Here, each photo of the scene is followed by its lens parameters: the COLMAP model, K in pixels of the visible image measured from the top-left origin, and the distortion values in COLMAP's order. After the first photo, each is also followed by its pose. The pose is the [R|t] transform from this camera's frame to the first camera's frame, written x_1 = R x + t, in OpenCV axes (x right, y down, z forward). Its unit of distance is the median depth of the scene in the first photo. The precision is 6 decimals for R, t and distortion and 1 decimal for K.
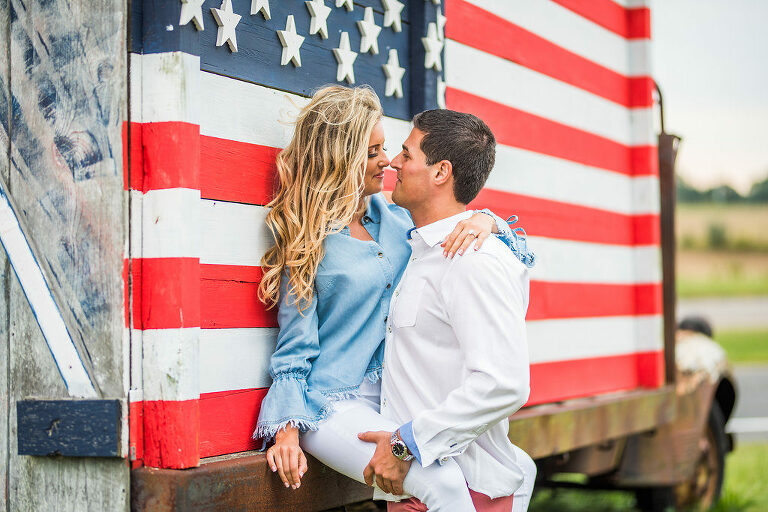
lens RADIAL K [[2142.1, 0, 384.0], [0, 2142.1, 256.0], [0, 0, 1]] dist [0.058049, -0.740377]
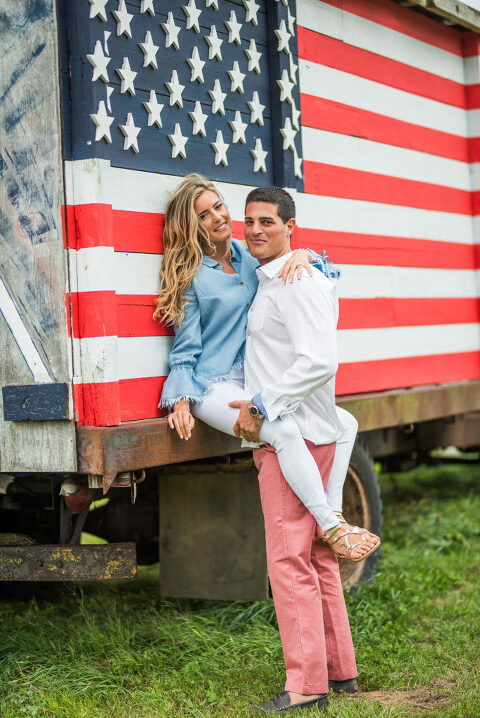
lens RADIAL K [[2002.6, 0, 240.0], [0, 2002.6, 359.0], [0, 0, 1]] dist [0.058049, -0.740377]
pose [[0.997386, -0.038470, -0.061163, 0.090584], [0.040663, 0.998559, 0.035017, 0.003199], [0.059728, -0.037413, 0.997513, -0.440040]]
